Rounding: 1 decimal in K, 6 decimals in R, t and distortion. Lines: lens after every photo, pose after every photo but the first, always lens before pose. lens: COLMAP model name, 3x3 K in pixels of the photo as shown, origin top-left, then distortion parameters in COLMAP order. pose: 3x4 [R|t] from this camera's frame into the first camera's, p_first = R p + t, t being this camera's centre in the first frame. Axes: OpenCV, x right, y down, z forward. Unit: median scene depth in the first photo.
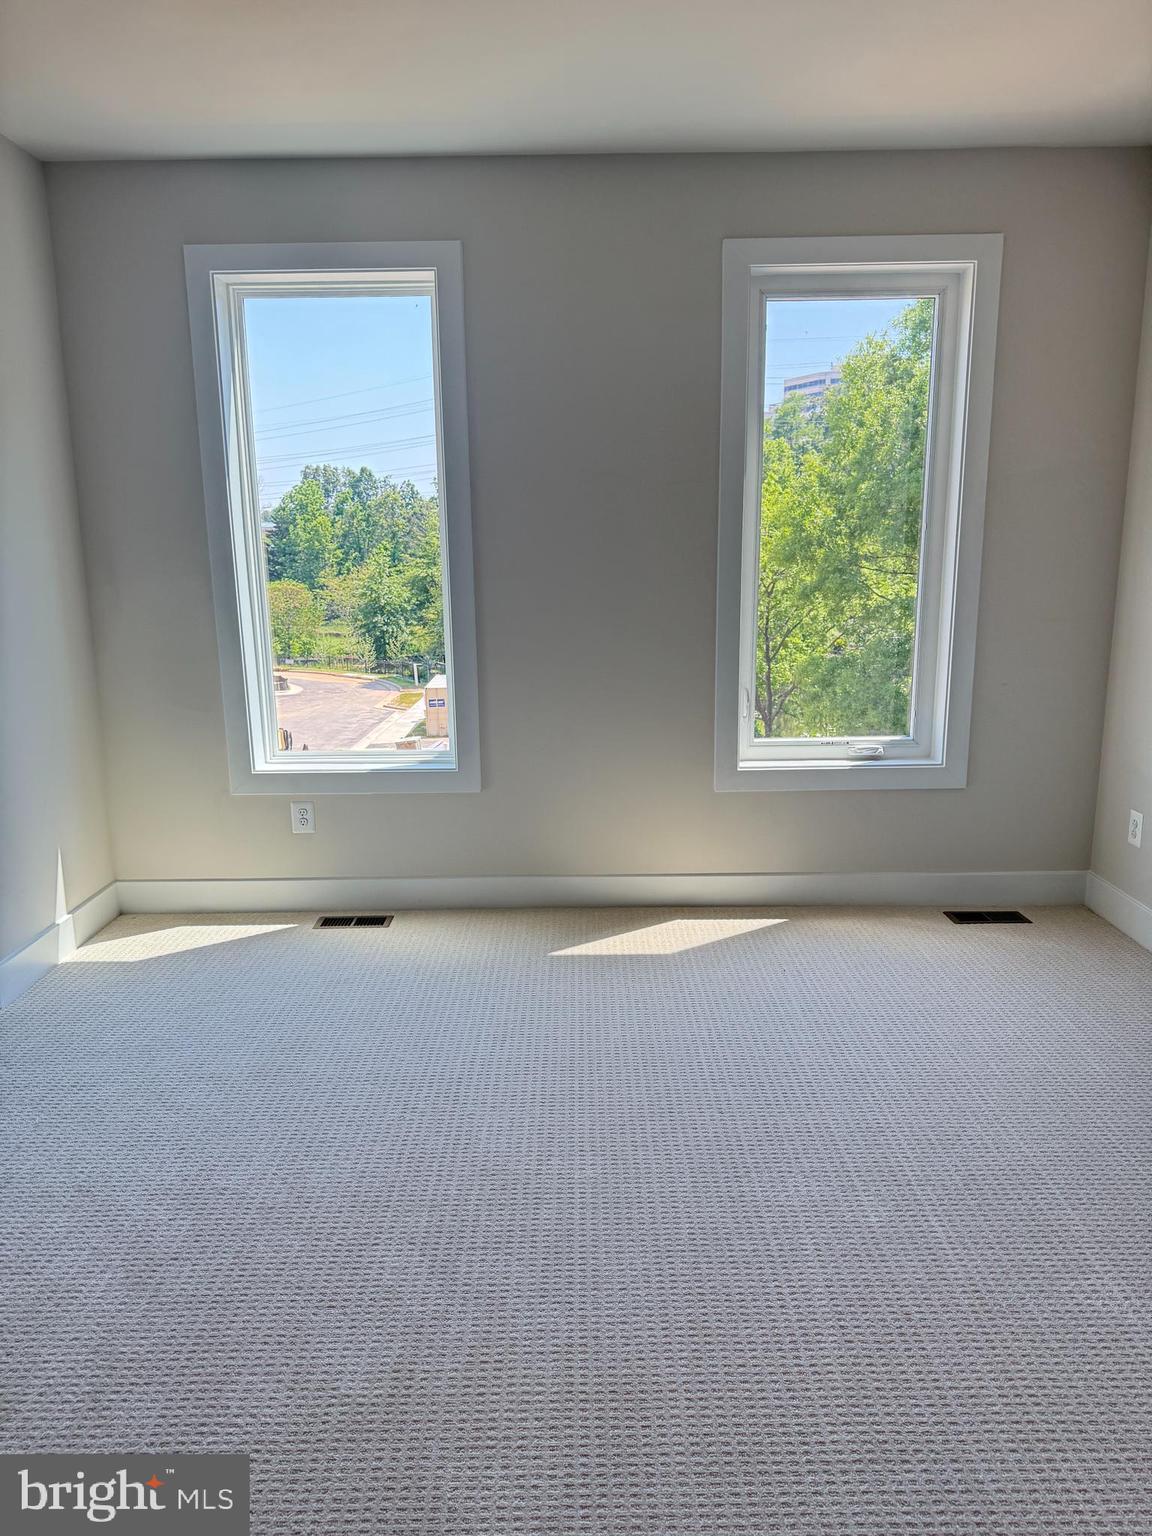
lens RADIAL K [[1086.6, 0, 580.9], [0, 1086.6, 772.6], [0, 0, 1]] dist [0.022412, -0.046093]
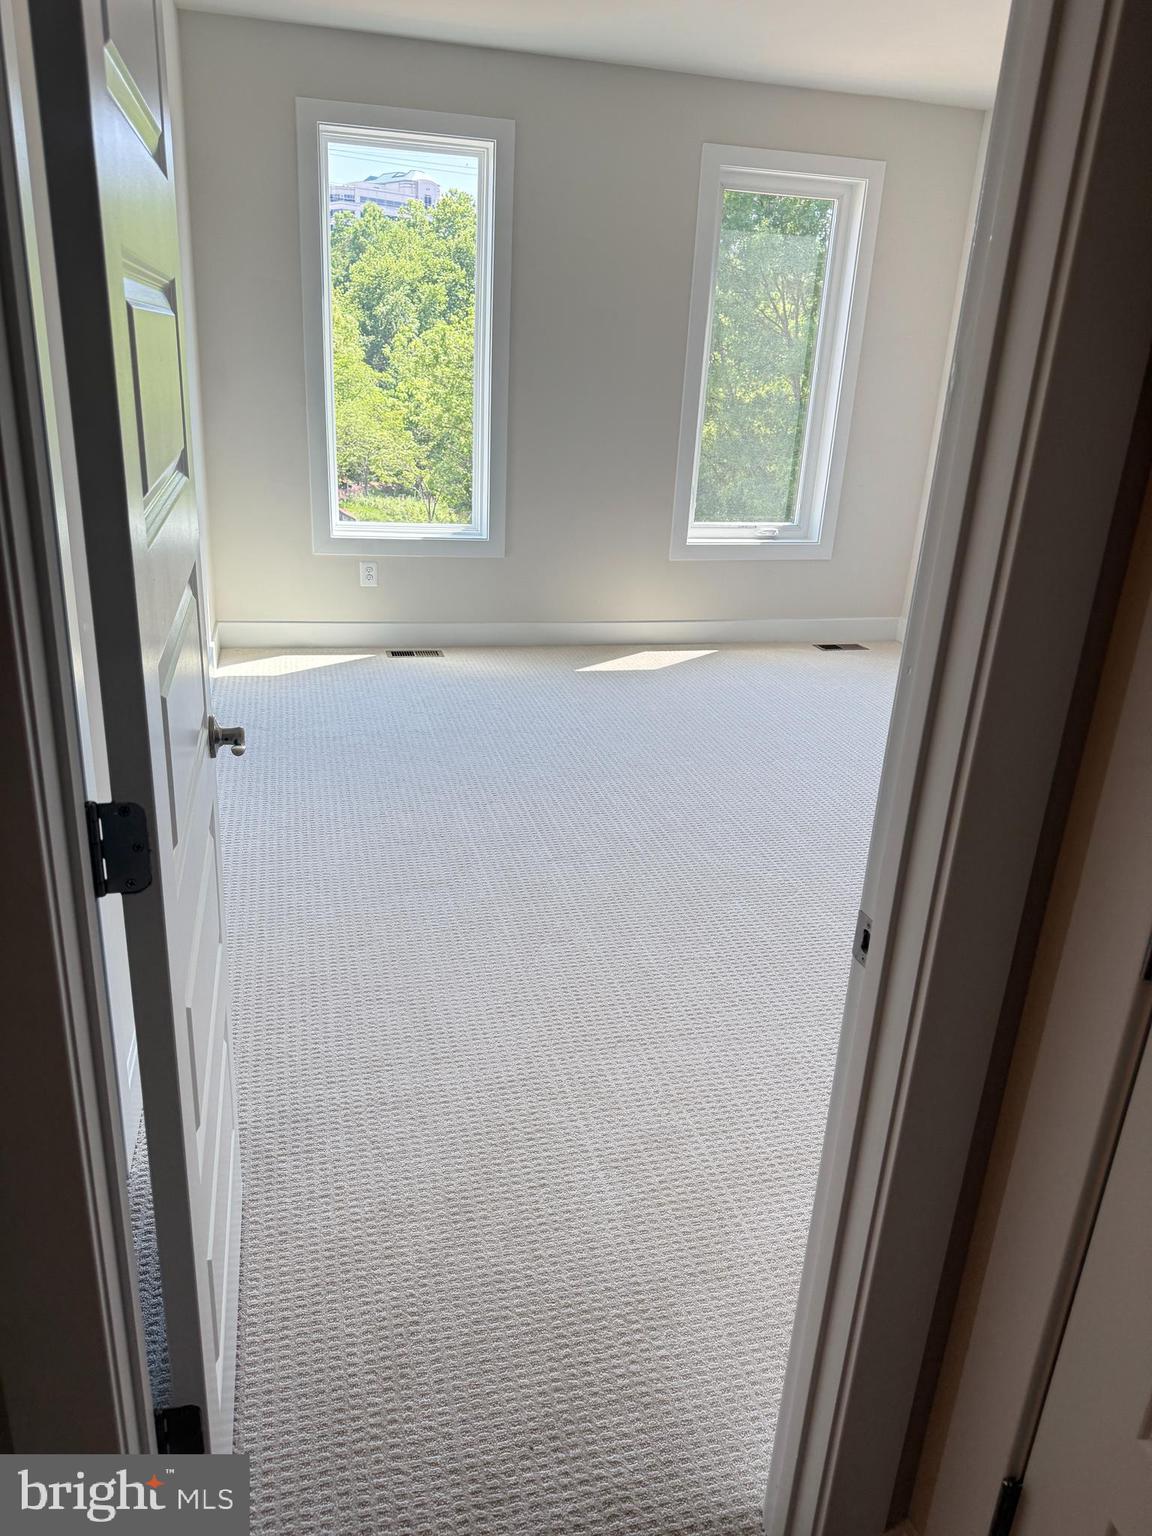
lens RADIAL K [[1086.6, 0, 584.3], [0, 1086.6, 767.9], [0, 0, 1]] dist [0.022412, -0.046093]
pose [[0.962233, -0.033015, 0.270217, -0.373274], [-0.017539, 0.983037, 0.182564, 0.027593], [-0.271661, -0.180409, 0.945332, -0.350776]]
